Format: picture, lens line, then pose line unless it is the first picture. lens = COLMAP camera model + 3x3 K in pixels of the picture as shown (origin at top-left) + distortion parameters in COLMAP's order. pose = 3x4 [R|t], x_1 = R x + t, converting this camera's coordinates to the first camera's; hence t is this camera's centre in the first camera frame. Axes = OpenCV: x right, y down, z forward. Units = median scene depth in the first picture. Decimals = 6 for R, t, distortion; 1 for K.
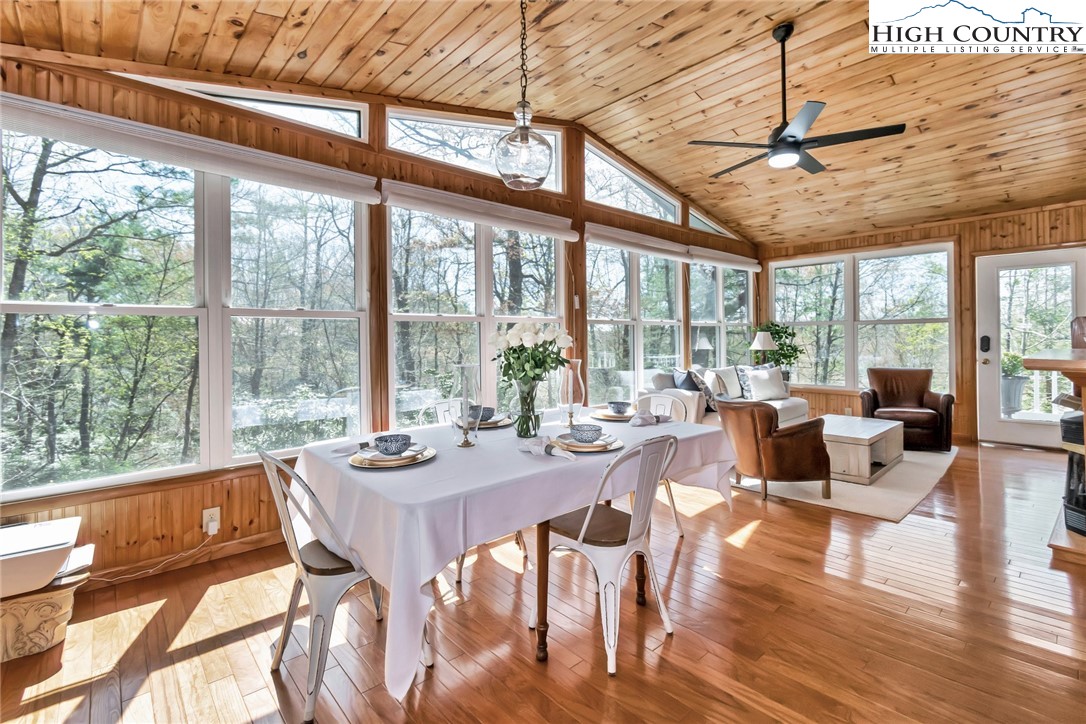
lens RADIAL K [[493.9, 0, 539.8], [0, 493.9, 340.5], [0, 0, 1]] dist [0.001491, -0.000266]
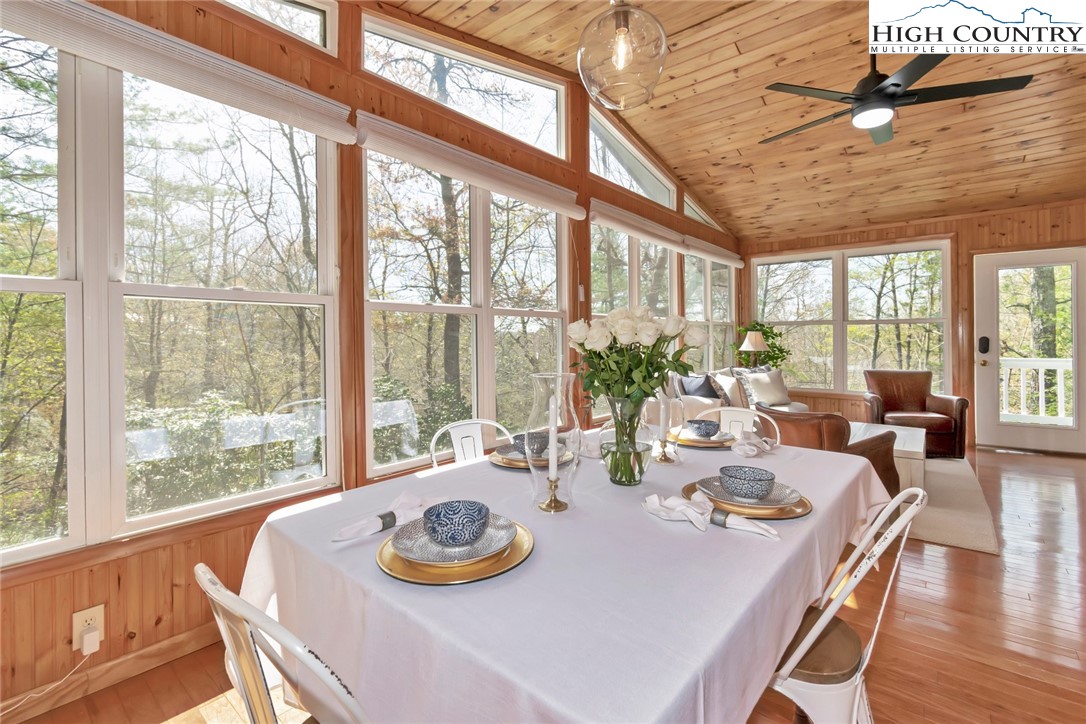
lens RADIAL K [[499.8, 0, 538.5], [0, 499.8, 343.3], [0, 0, 1]] dist [0.000431, -0.000628]
pose [[0.990197, 0.003447, 0.139635, -0.101598], [-0.003983, 0.999986, 0.003560, 0.003528], [-0.139621, -0.004081, 0.990197, 0.157995]]
